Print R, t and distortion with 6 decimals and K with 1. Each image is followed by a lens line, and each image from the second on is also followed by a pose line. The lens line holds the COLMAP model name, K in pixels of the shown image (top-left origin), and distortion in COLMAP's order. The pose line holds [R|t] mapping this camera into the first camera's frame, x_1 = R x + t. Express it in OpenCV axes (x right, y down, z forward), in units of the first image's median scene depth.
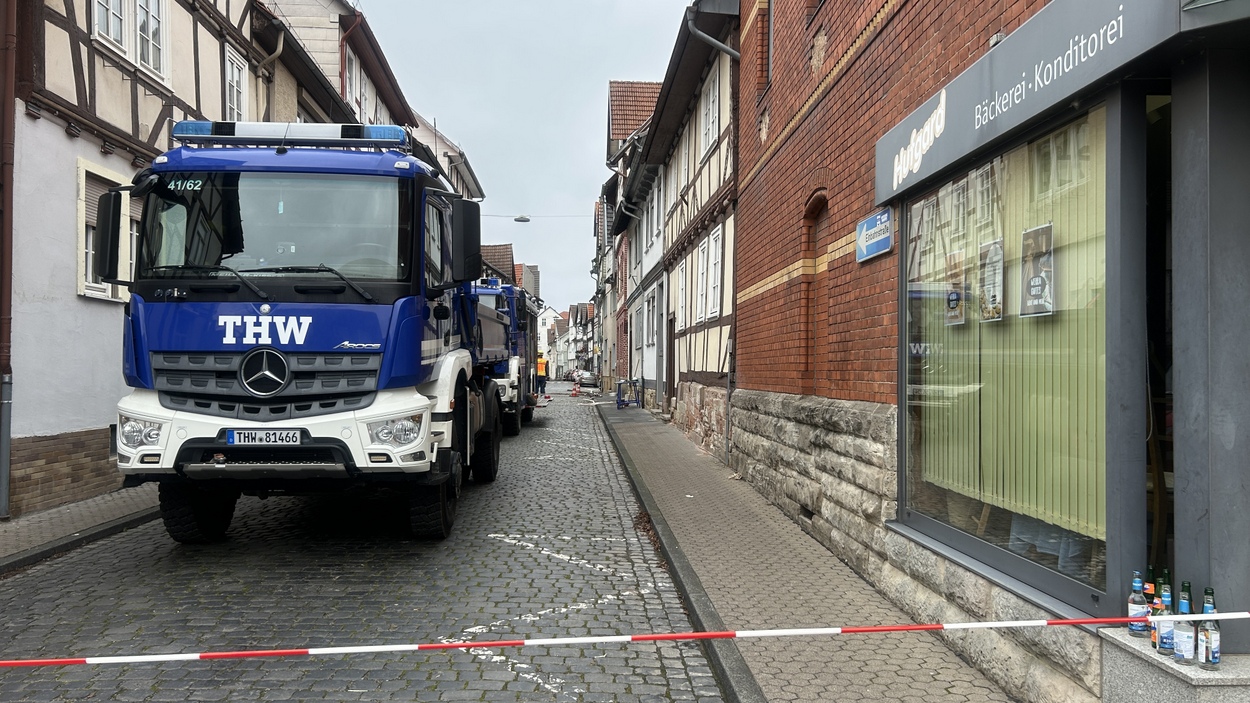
lens RADIAL K [[923.2, 0, 626.9], [0, 923.2, 366.1], [0, 0, 1]] dist [0.047043, -0.059646]
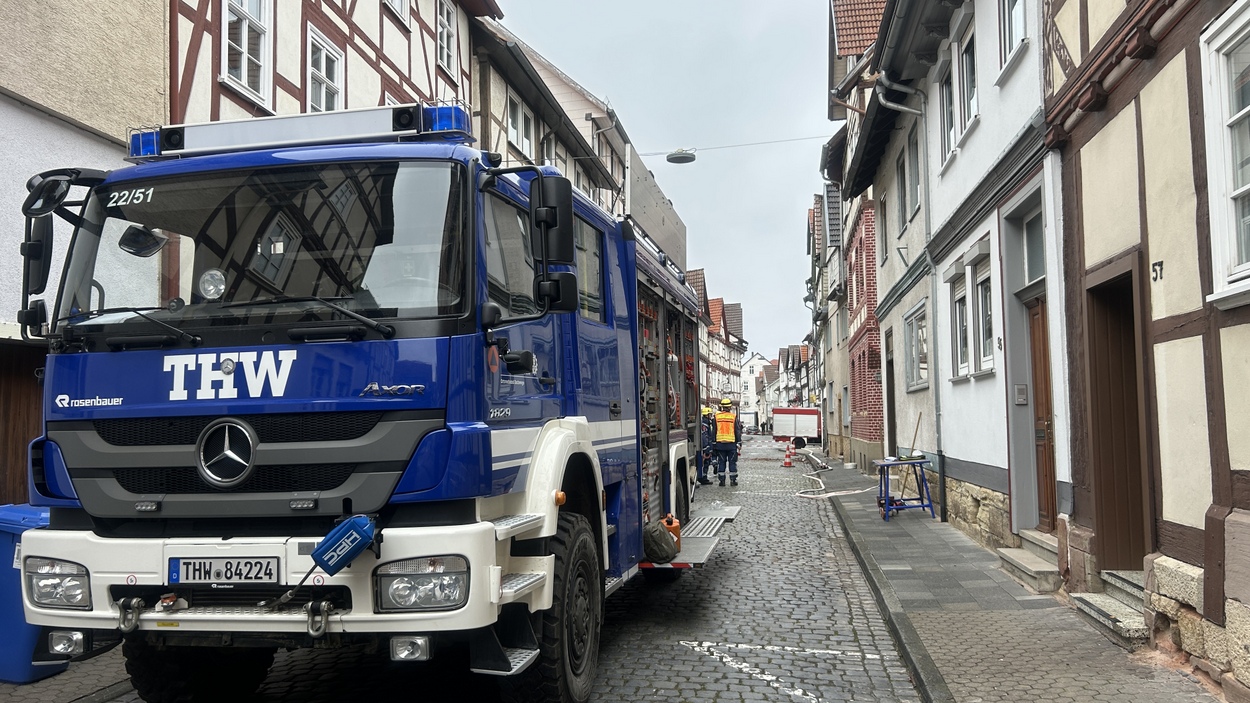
lens RADIAL K [[945.2, 0, 625.4], [0, 945.2, 384.0], [0, 0, 1]] dist [0.005113, -0.089843]
pose [[0.974350, -0.031221, -0.222863, -0.095336], [0.023246, 0.998995, -0.038320, -0.024156], [0.223836, 0.032156, 0.974096, 1.664868]]
